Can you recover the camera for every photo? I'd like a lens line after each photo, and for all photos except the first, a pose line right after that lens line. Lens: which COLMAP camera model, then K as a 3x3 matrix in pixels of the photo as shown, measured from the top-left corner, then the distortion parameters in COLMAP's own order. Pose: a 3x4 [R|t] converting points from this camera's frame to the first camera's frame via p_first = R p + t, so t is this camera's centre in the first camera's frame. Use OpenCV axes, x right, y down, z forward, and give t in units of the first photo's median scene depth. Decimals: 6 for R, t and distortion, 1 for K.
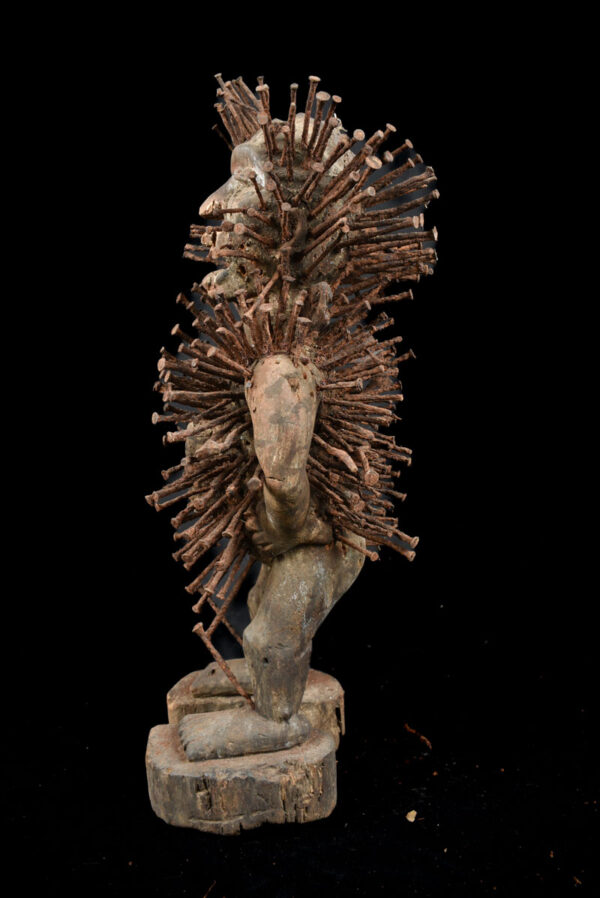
lens RADIAL K [[736.6, 0, 300.0], [0, 736.6, 449.0], [0, 0, 1]] dist [-0.089799, 0.006555]
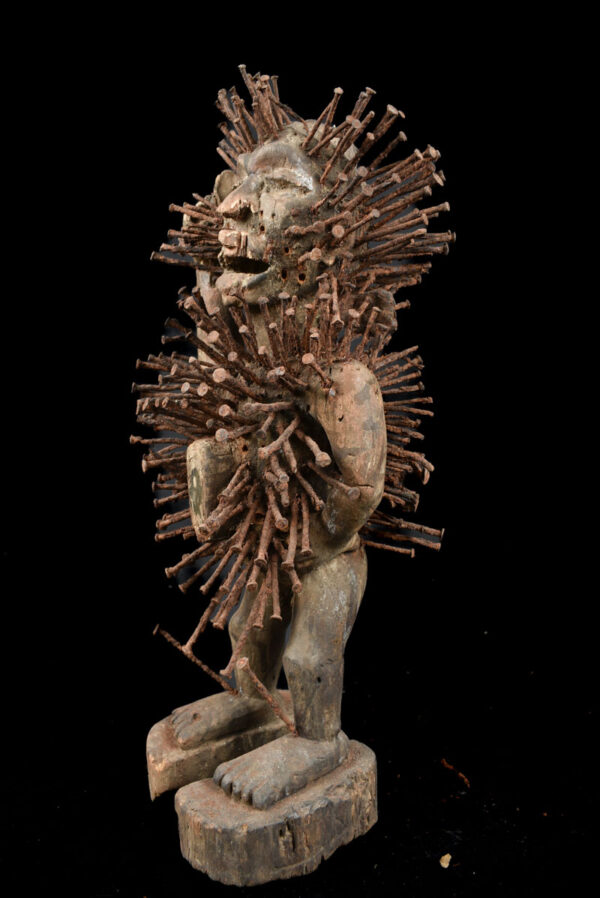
lens RADIAL K [[736.6, 0, 300.0], [0, 736.6, 449.0], [0, 0, 1]] dist [-0.089799, 0.006555]
pose [[0.847878, -0.078572, 0.524338, -0.556163], [0.093491, 0.995618, -0.001985, -0.013894], [-0.521884, 0.050704, 0.851508, 0.181007]]
